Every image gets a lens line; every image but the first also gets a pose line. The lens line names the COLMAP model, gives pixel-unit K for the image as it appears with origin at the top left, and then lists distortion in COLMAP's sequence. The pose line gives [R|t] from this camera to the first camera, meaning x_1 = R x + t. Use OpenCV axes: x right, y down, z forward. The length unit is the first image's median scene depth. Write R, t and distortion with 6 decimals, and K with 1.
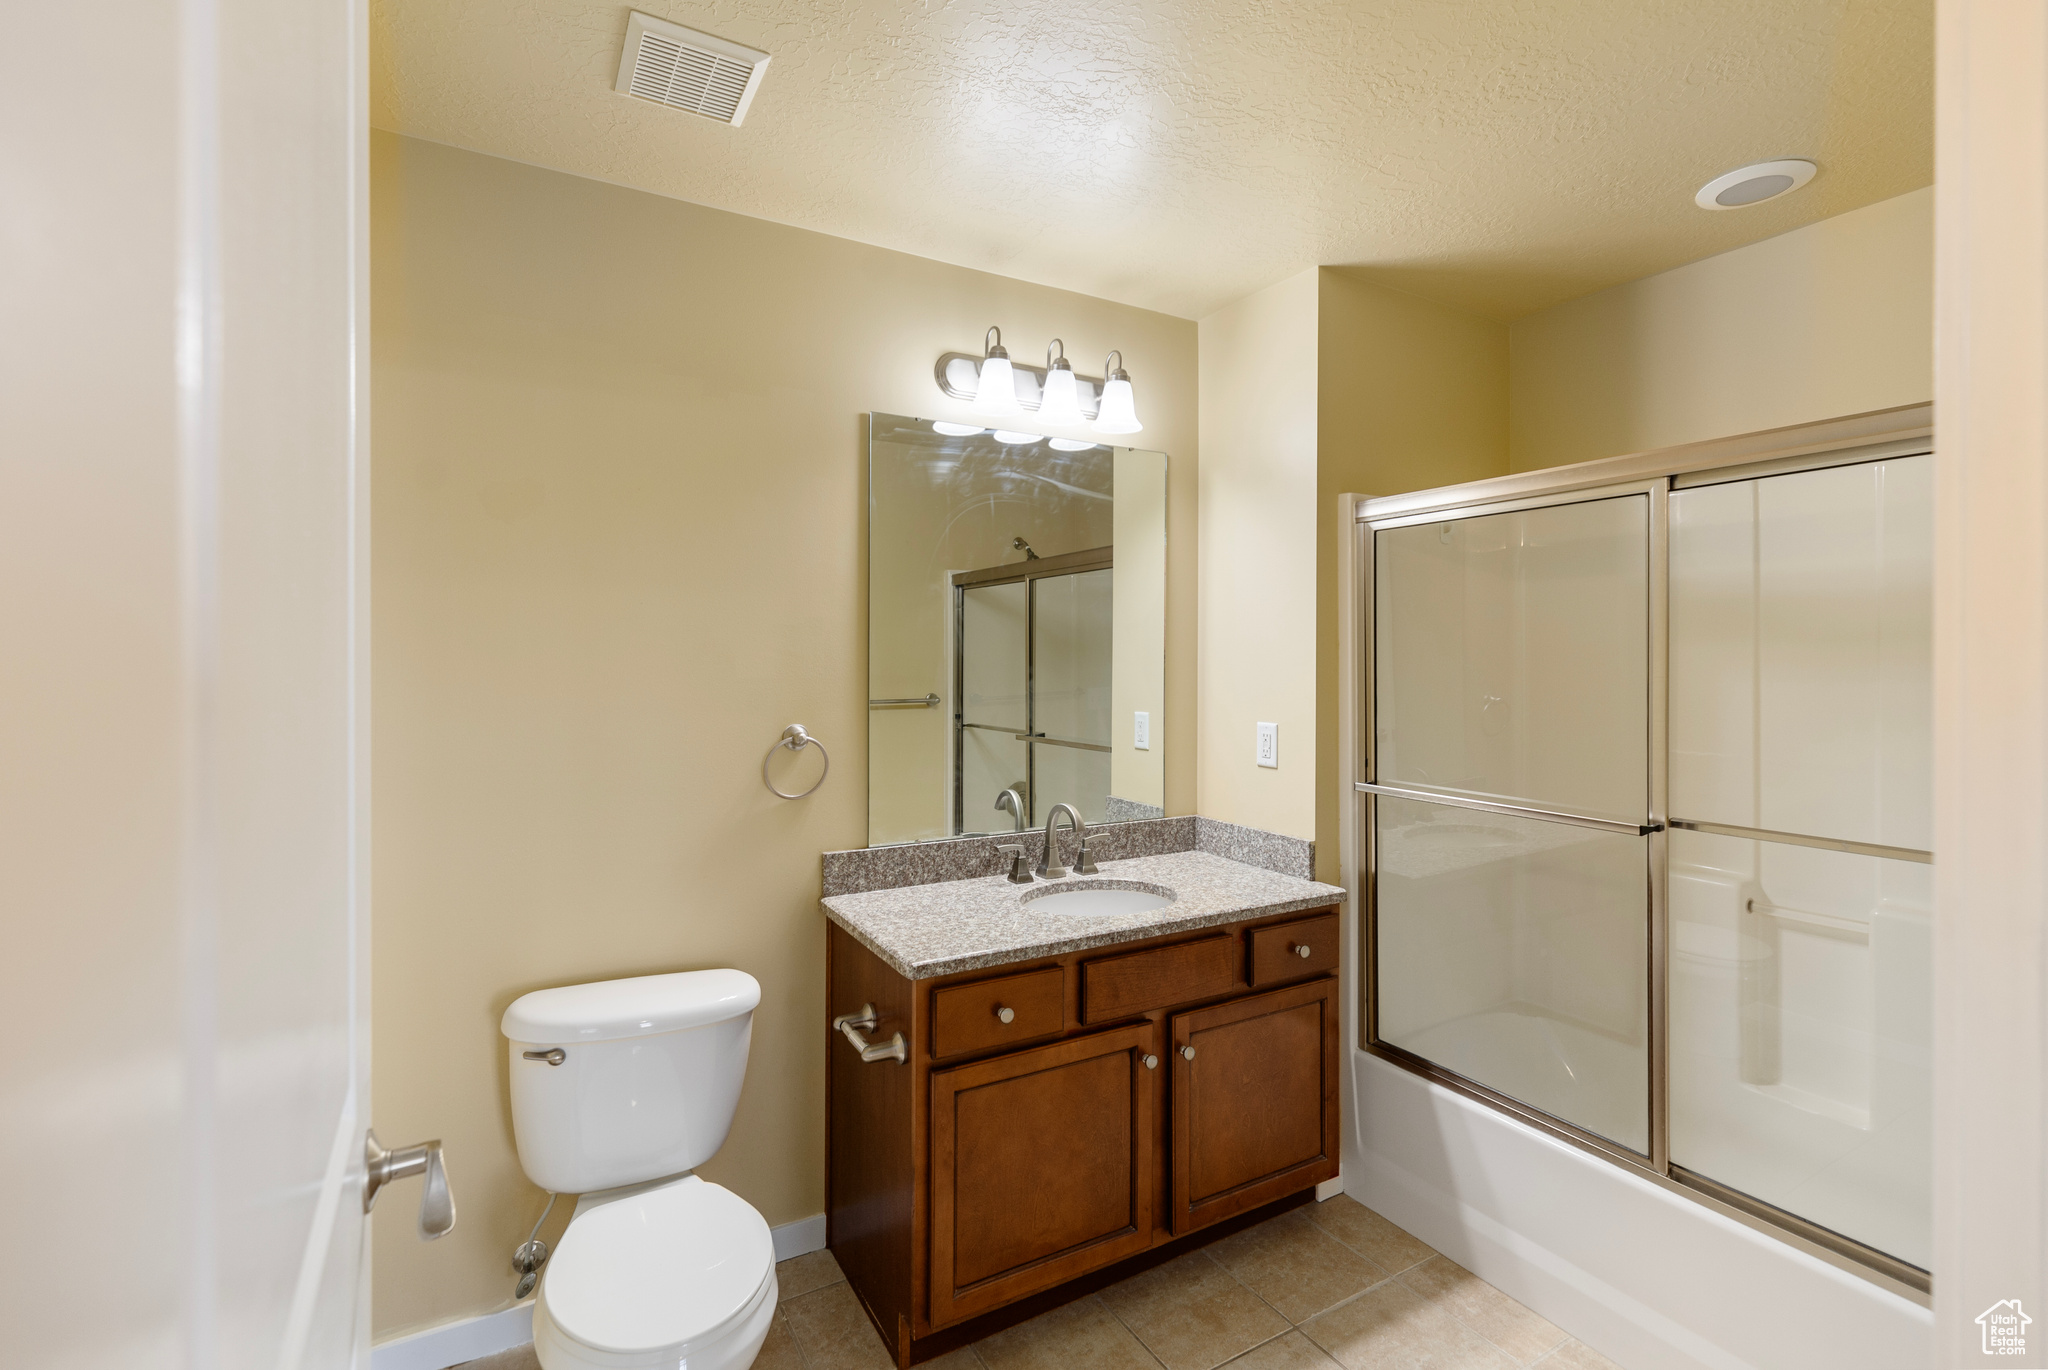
lens RADIAL K [[934.5, 0, 1025.2], [0, 934.5, 649.7], [0, 0, 1]] dist [0.001114, 0.000015]
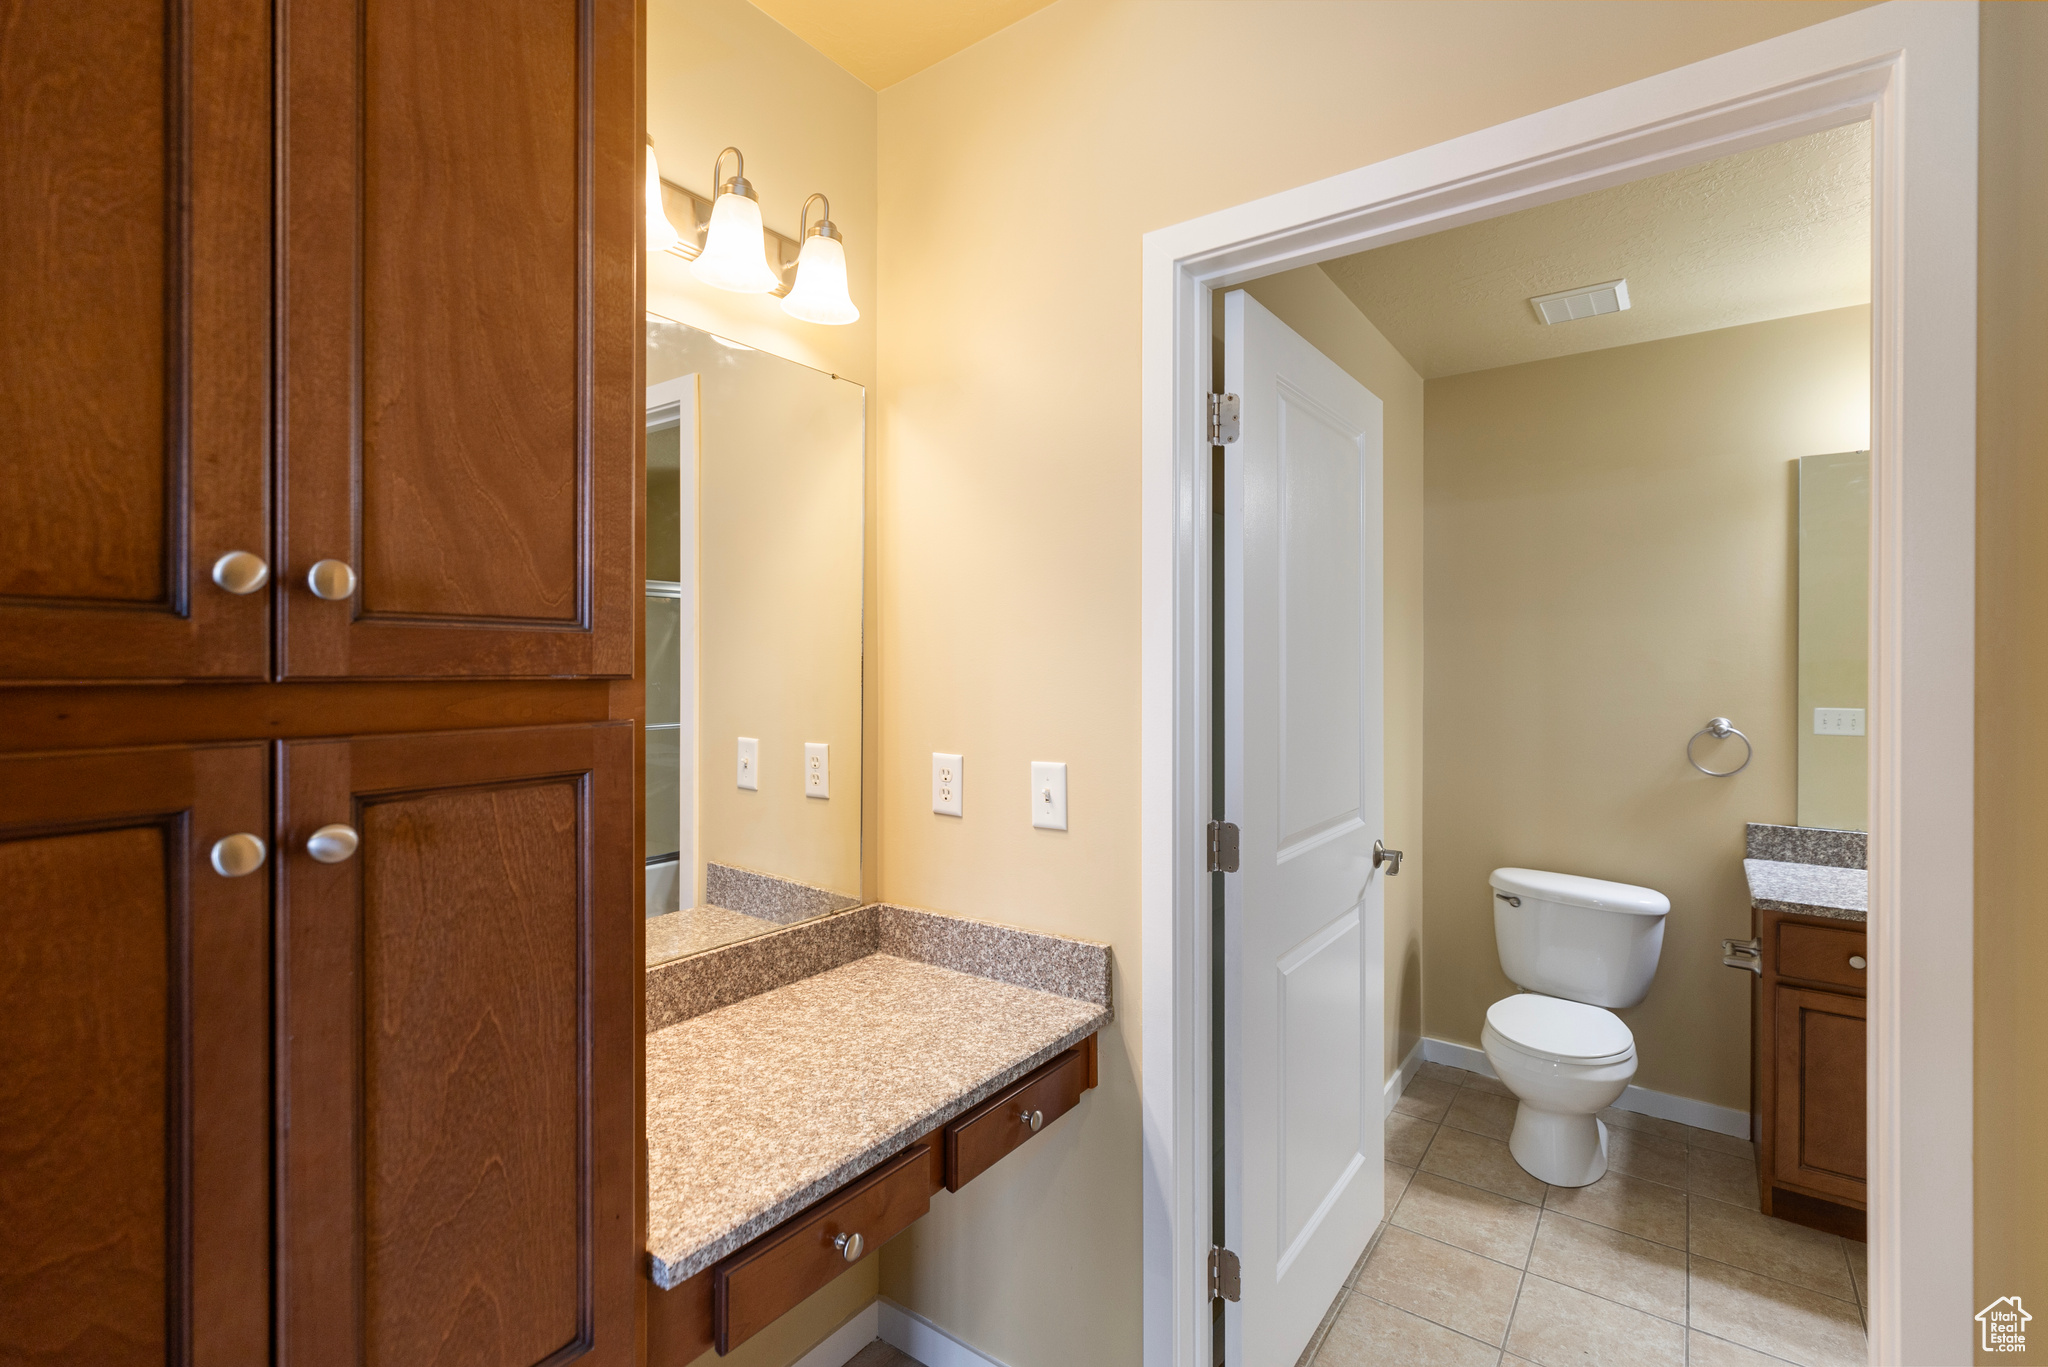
lens RADIAL K [[927.3, 0, 1020.8], [0, 927.3, 665.6], [0, 0, 1]] dist [0.003147, 0.000118]
pose [[0.407003, 0.001275, -0.913426, 0.526517], [0.004174, 0.999986, 0.003255, 0.000038], [0.913417, -0.005137, 0.406992, -0.390920]]
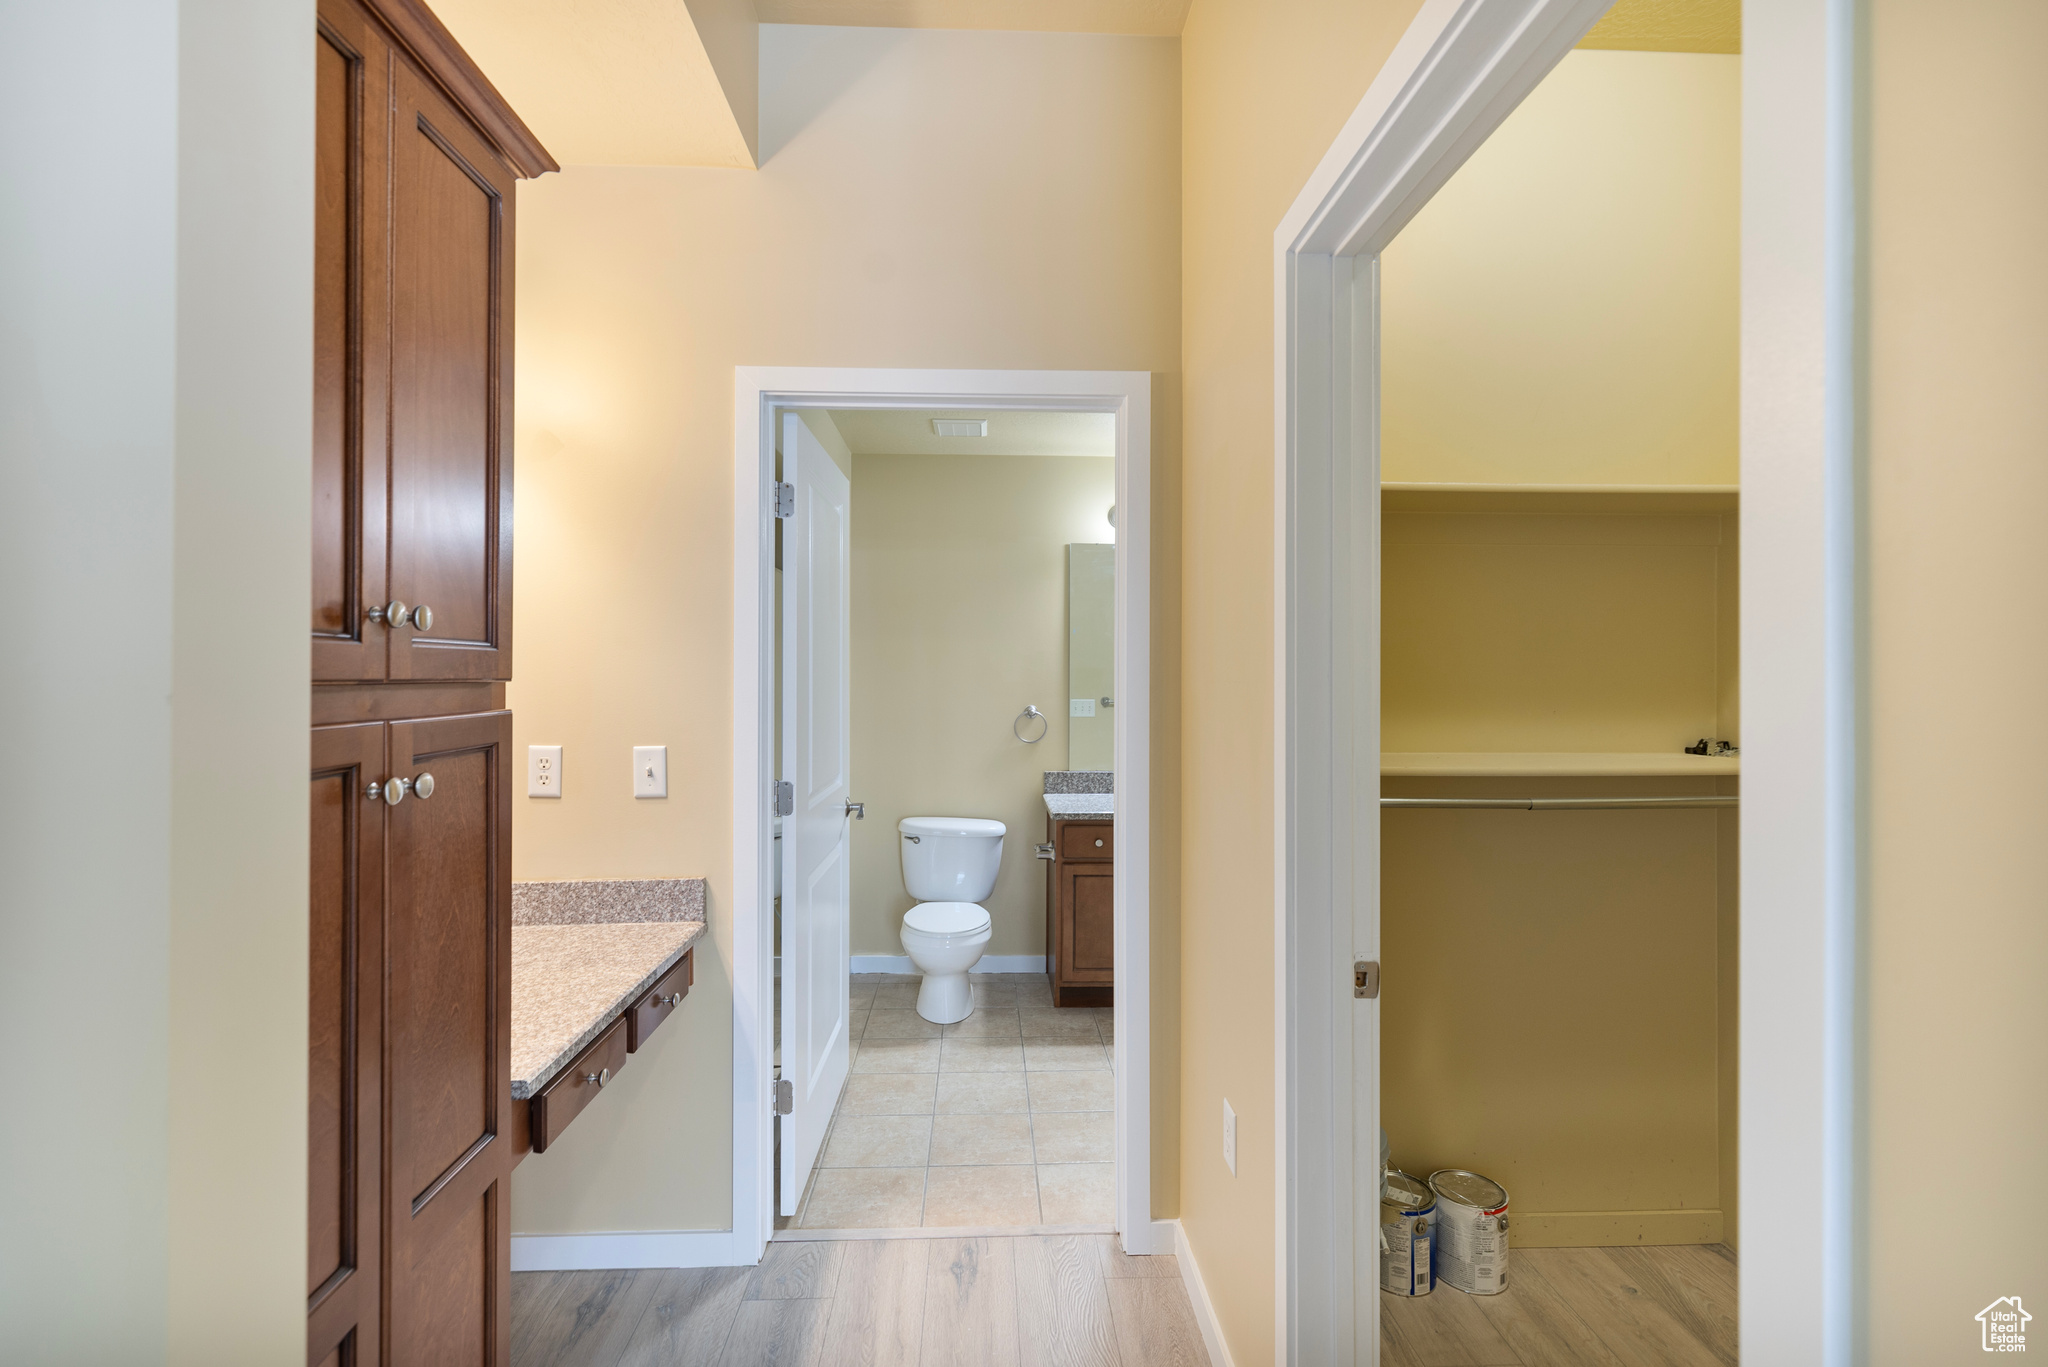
lens RADIAL K [[927.3, 0, 1020.8], [0, 927.3, 665.6], [0, 0, 1]] dist [0.003147, 0.000118]
pose [[0.885569, -0.001267, -0.464507, 0.651152], [0.000950, 0.999999, -0.000917, -0.002757], [0.464507, 0.000371, 0.885569, -0.755561]]
